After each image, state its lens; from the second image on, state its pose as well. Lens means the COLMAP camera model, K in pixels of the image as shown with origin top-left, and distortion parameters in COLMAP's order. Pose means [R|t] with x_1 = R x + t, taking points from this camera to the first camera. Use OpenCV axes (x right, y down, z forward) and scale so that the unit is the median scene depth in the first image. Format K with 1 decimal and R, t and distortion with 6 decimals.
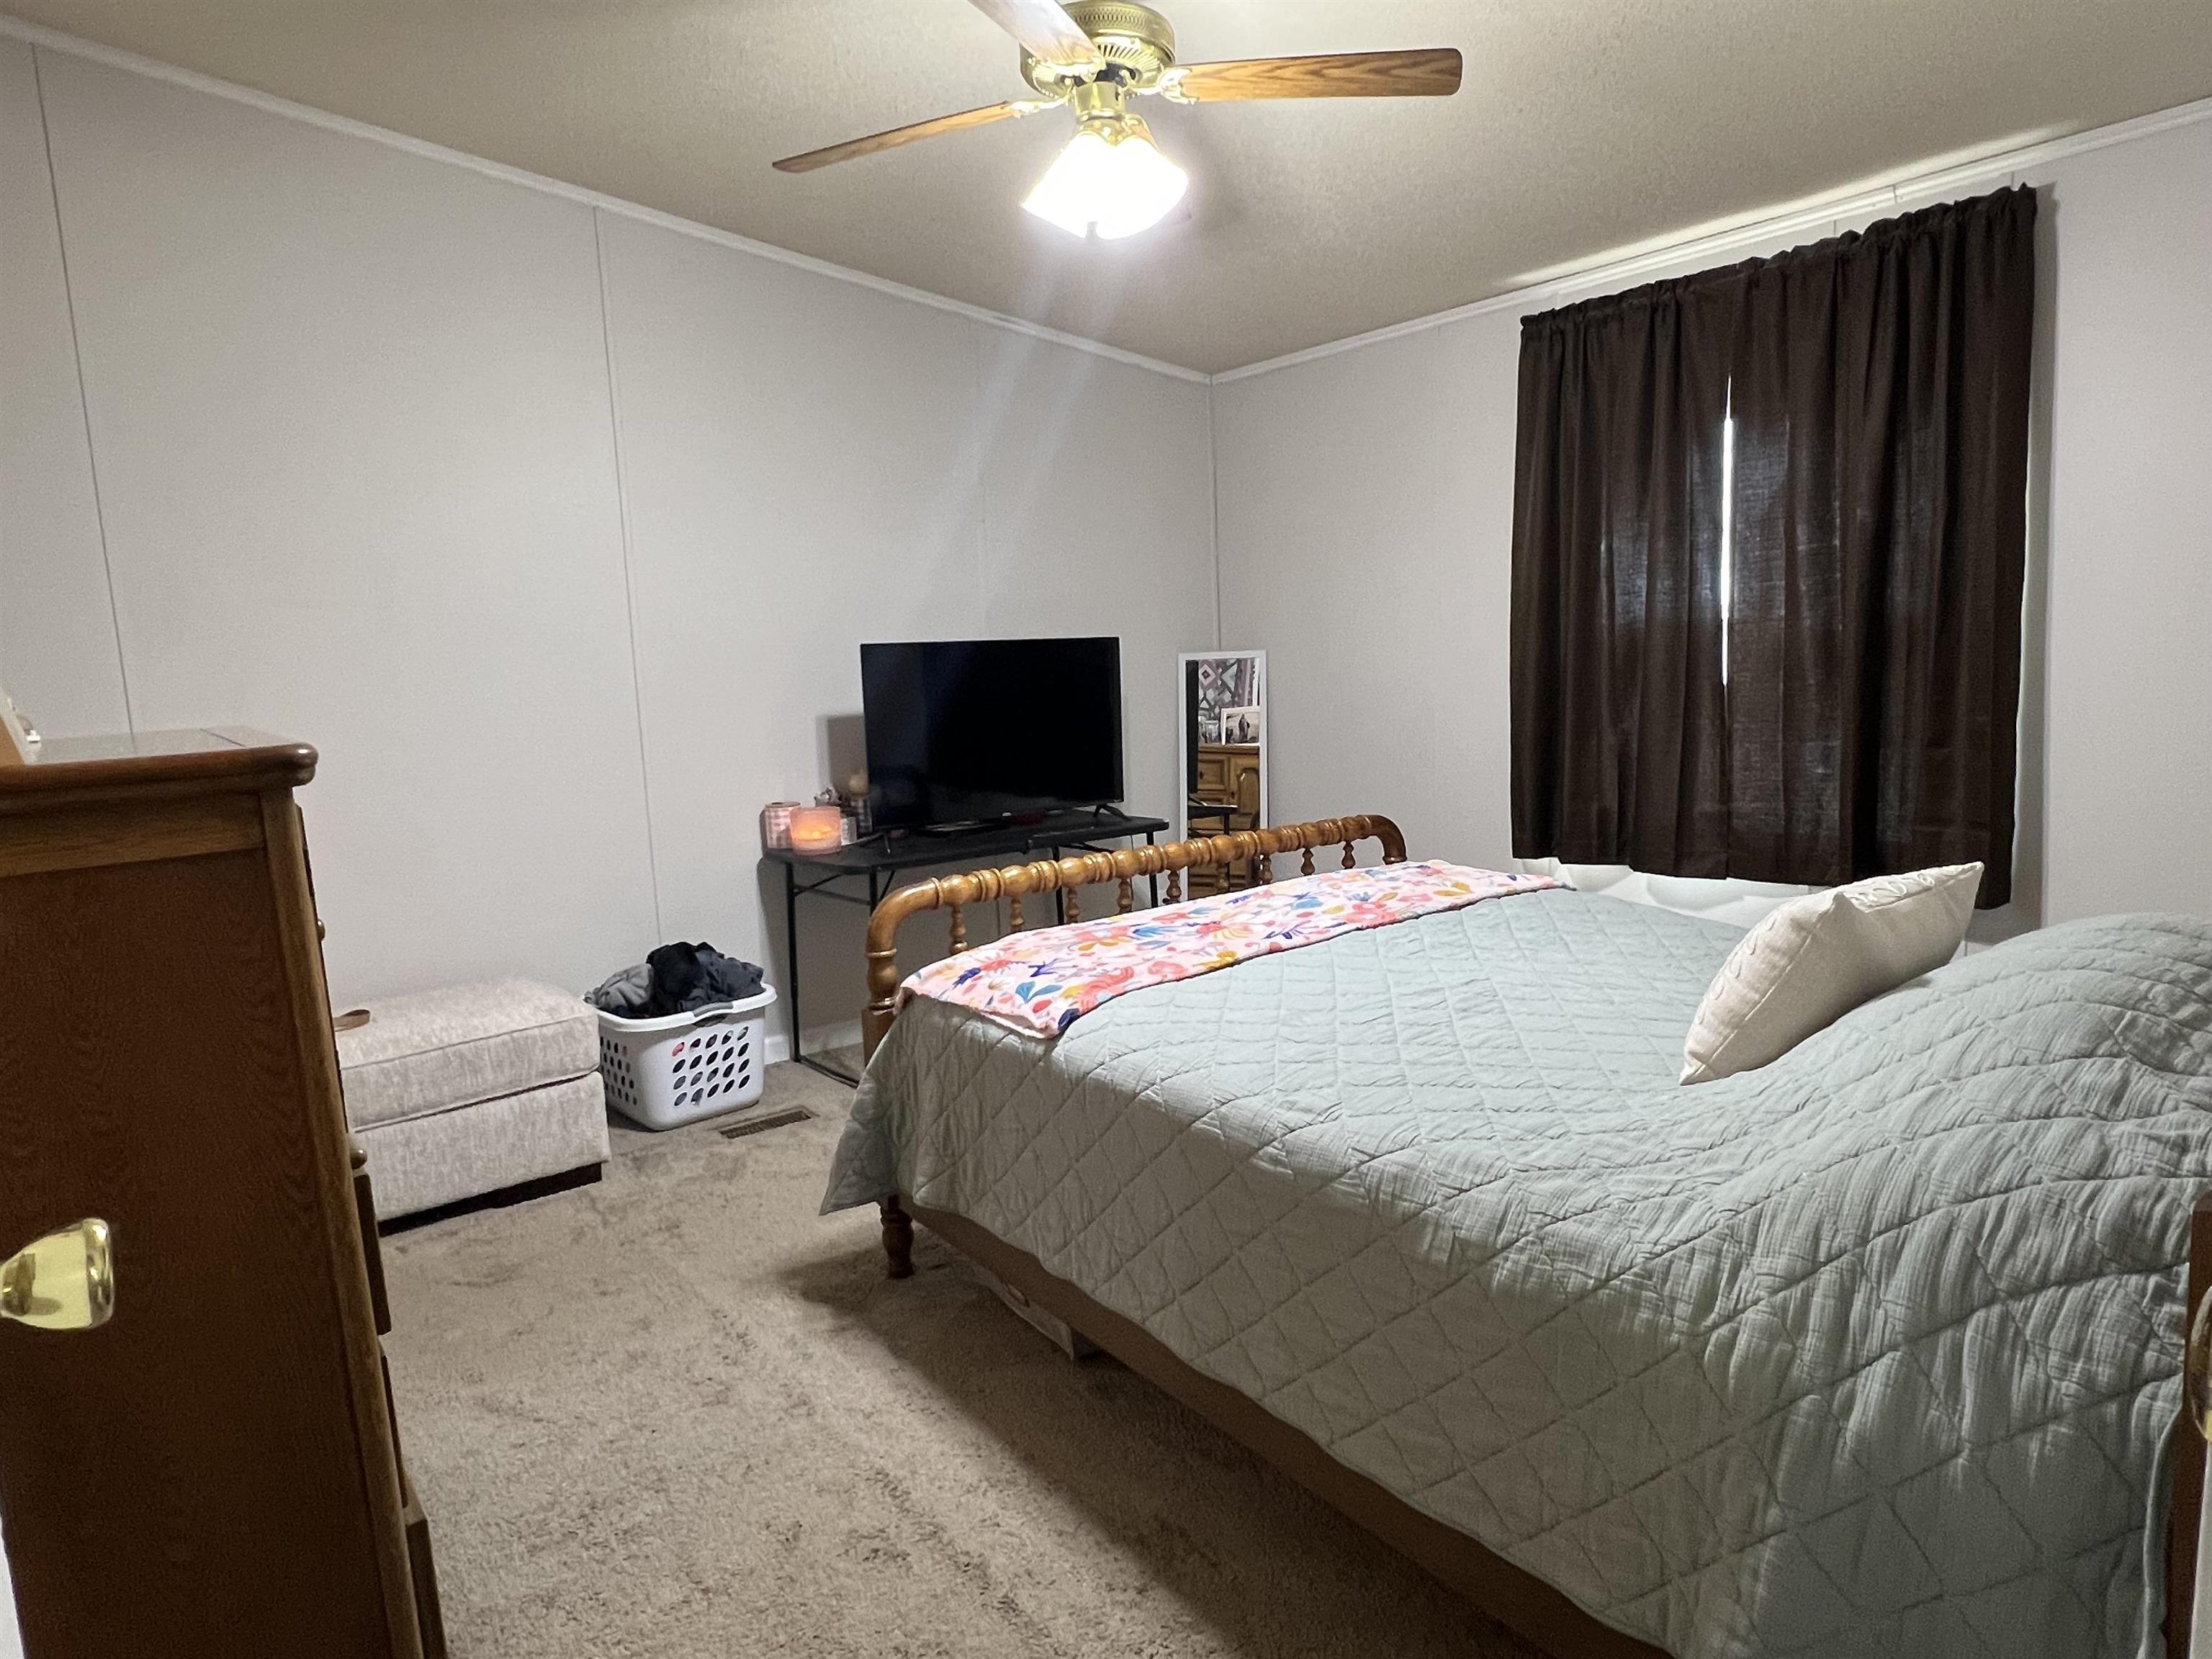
lens RADIAL K [[1332.1, 0, 1106.0], [0, 1332.1, 829.5], [0, 0, 1]] dist [0.005457, 0.001335]
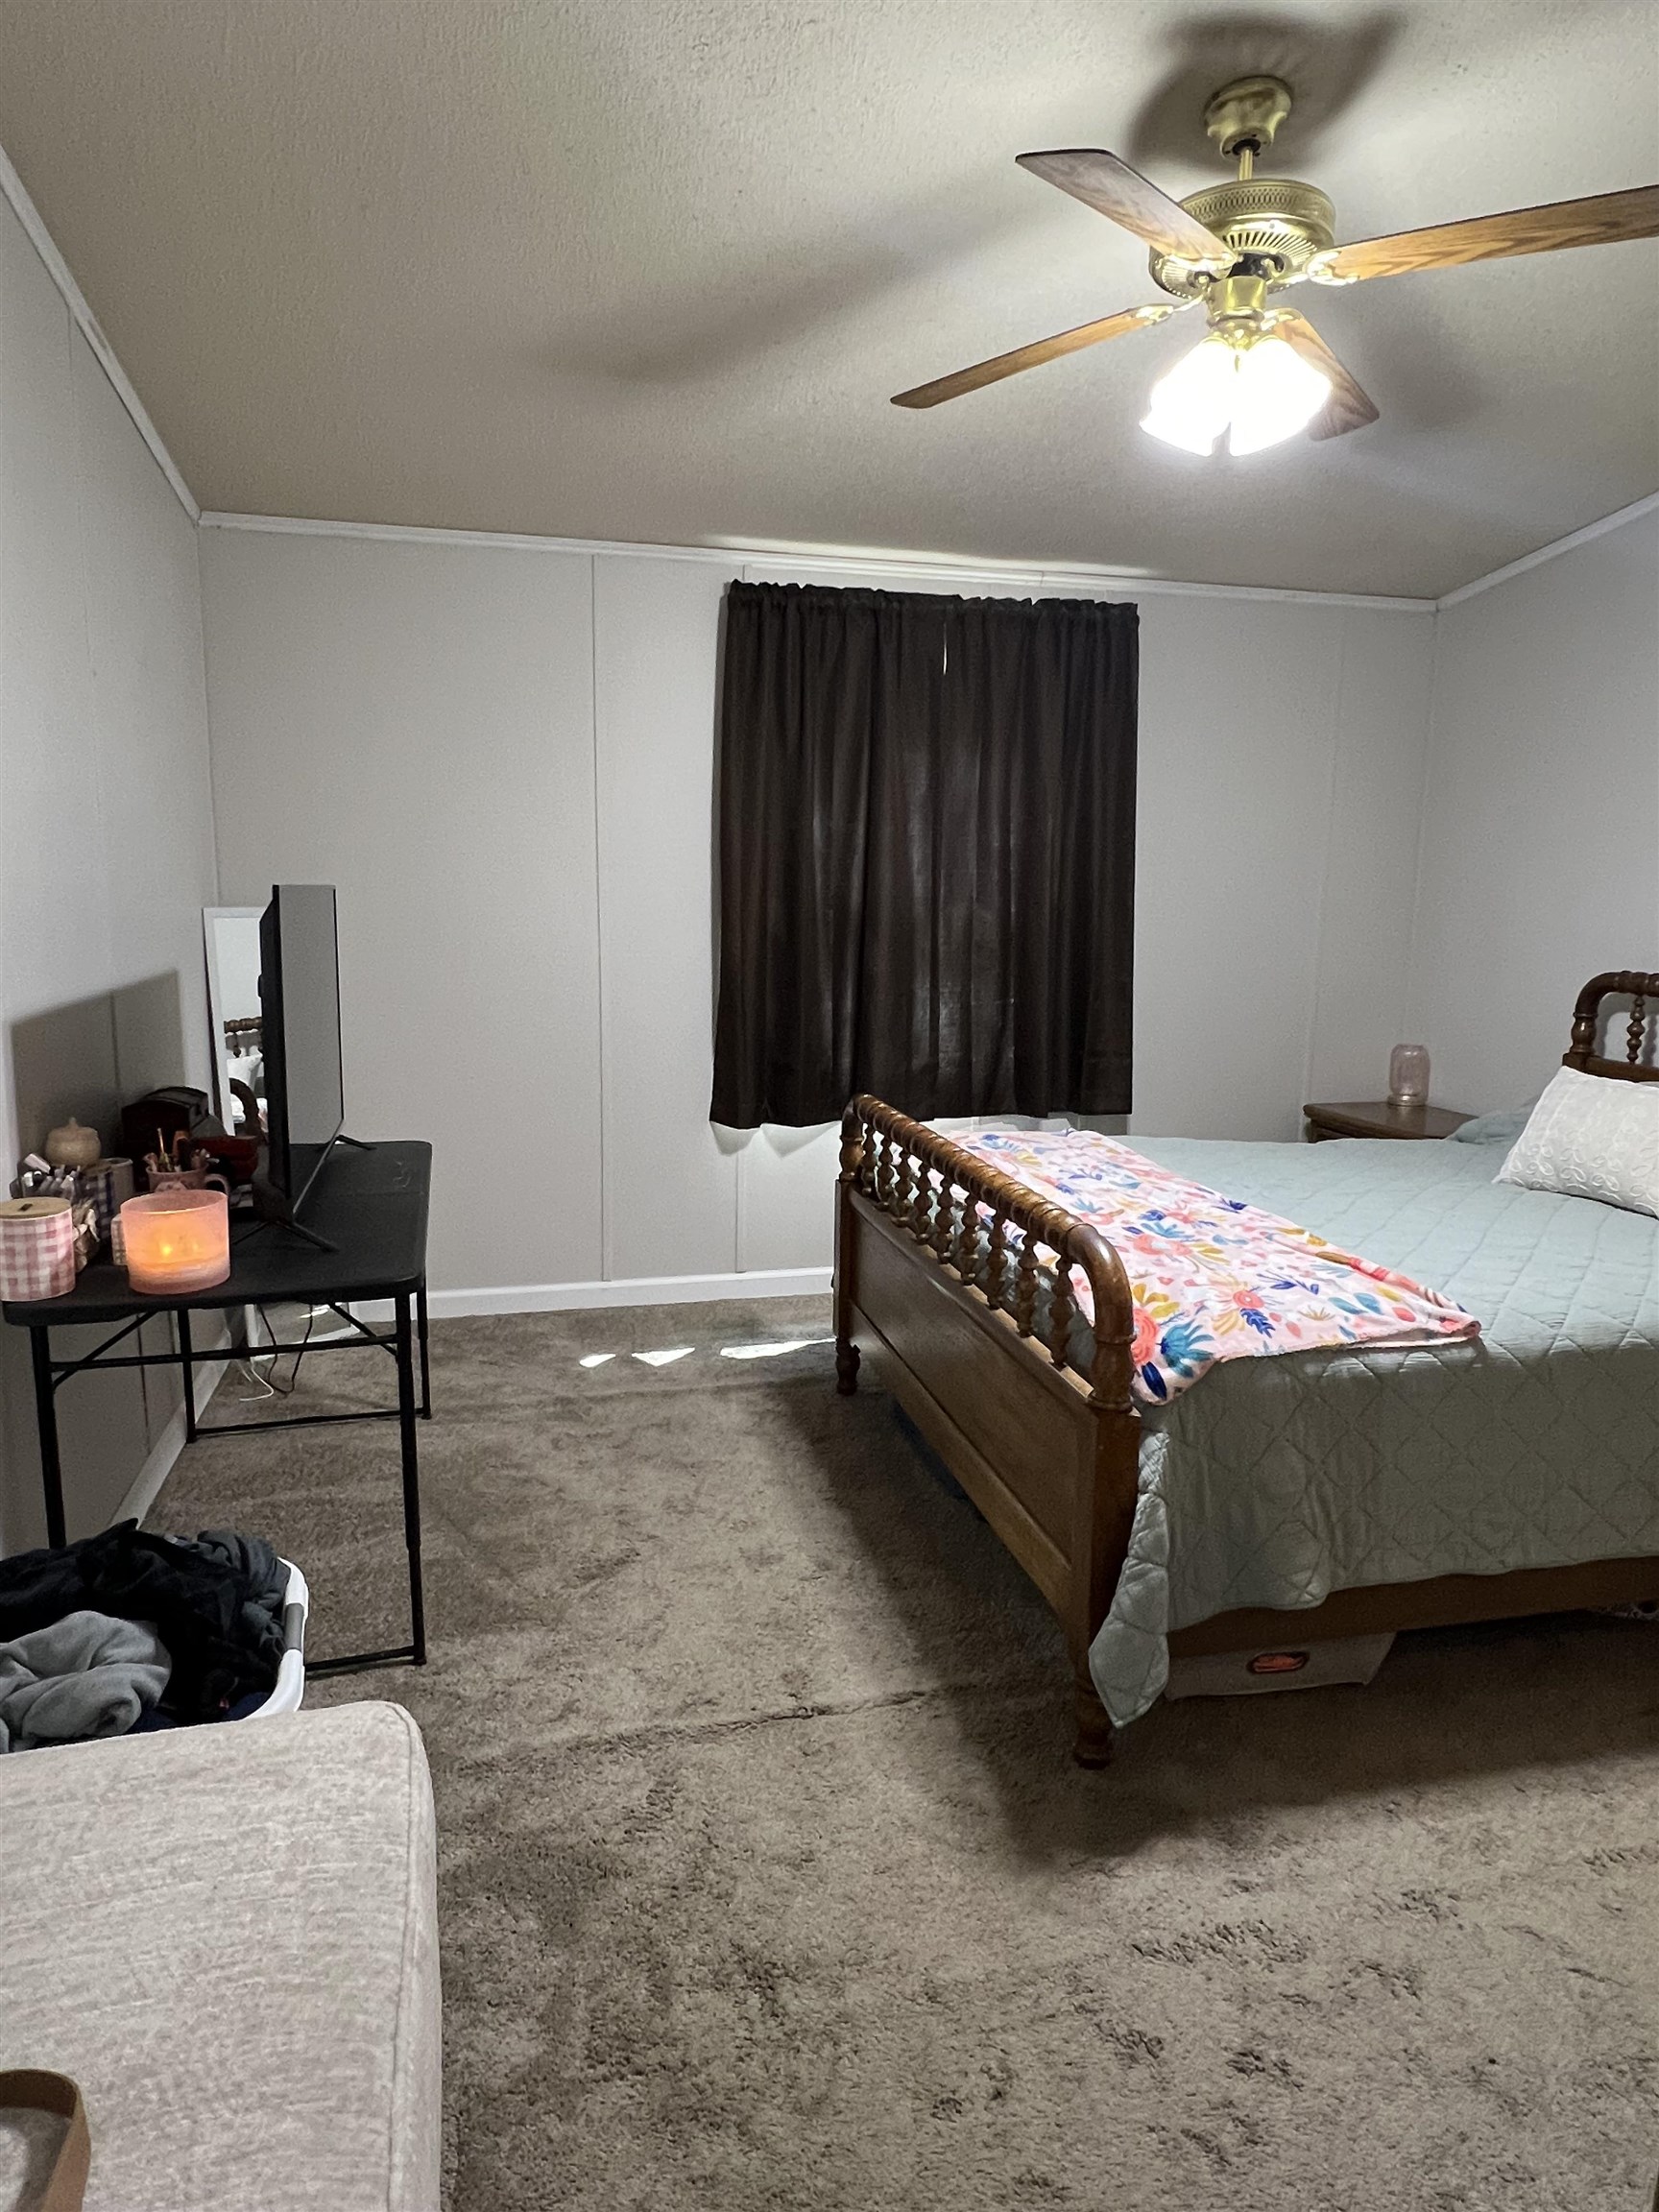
lens RADIAL K [[1332.1, 0, 829.5], [0, 1332.1, 1106.0], [0, 0, 1]] dist [0.005457, 0.001335]
pose [[0.403026, -0.105709, 0.909063, -0.962334], [0.100288, 0.992426, 0.070941, -0.106438], [-0.909677, 0.062577, 0.410575, 0.916914]]
